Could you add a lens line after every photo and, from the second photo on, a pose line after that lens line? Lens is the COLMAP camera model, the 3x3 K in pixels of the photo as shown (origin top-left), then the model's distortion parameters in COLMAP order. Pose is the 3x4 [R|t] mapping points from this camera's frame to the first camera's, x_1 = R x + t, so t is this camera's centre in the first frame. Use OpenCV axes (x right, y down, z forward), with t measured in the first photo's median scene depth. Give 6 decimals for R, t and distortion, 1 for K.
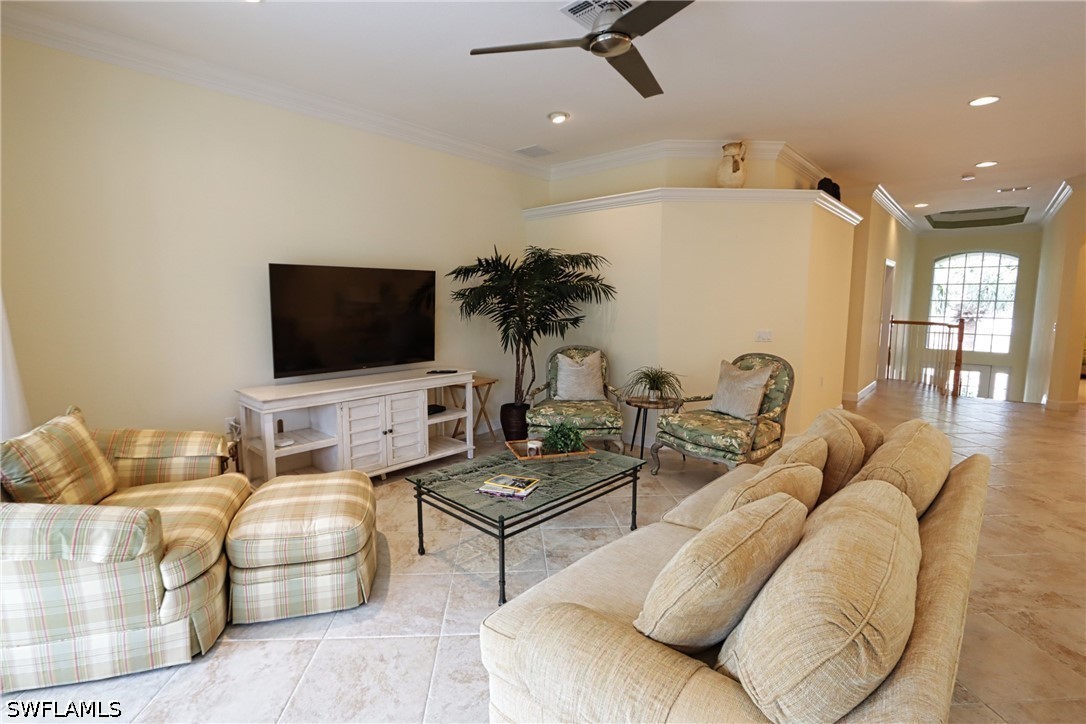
lens RADIAL K [[510.6, 0, 535.2], [0, 510.6, 361.0], [0, 0, 1]] dist [-0.002097, -0.000524]
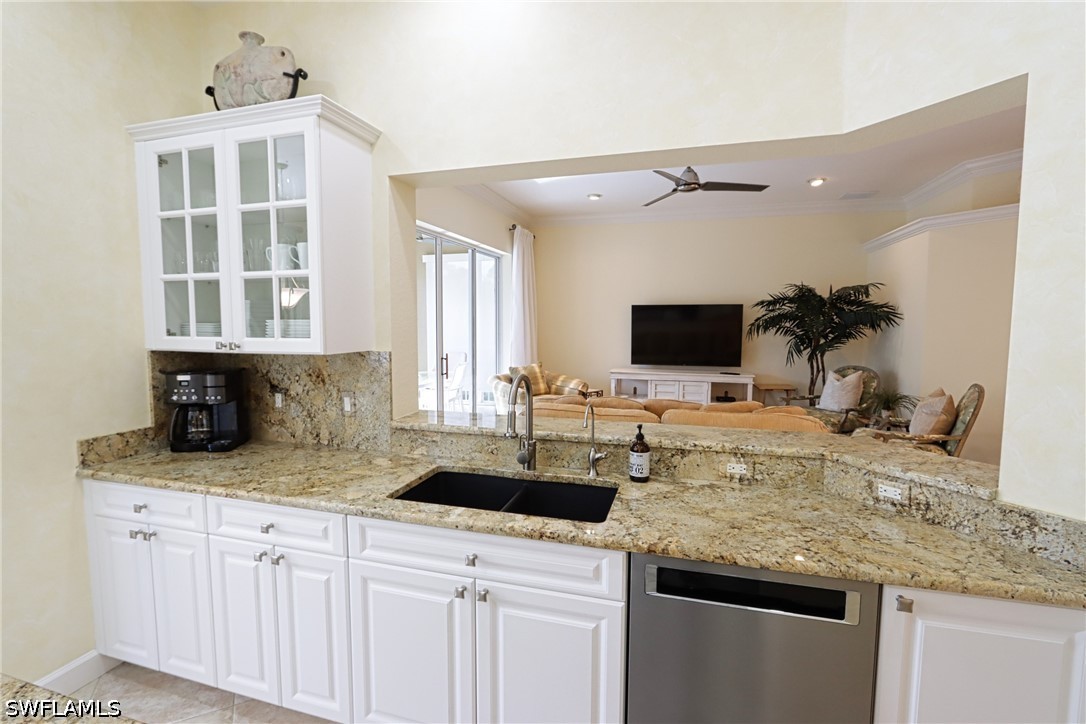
lens RADIAL K [[510.6, 0, 535.2], [0, 510.6, 361.0], [0, 0, 1]] dist [-0.002097, -0.000524]
pose [[0.436173, 0.073199, -0.896881, 0.856340], [-0.109606, 0.993587, 0.027787, 0.006795], [0.893163, 0.086183, 0.441399, -0.140026]]
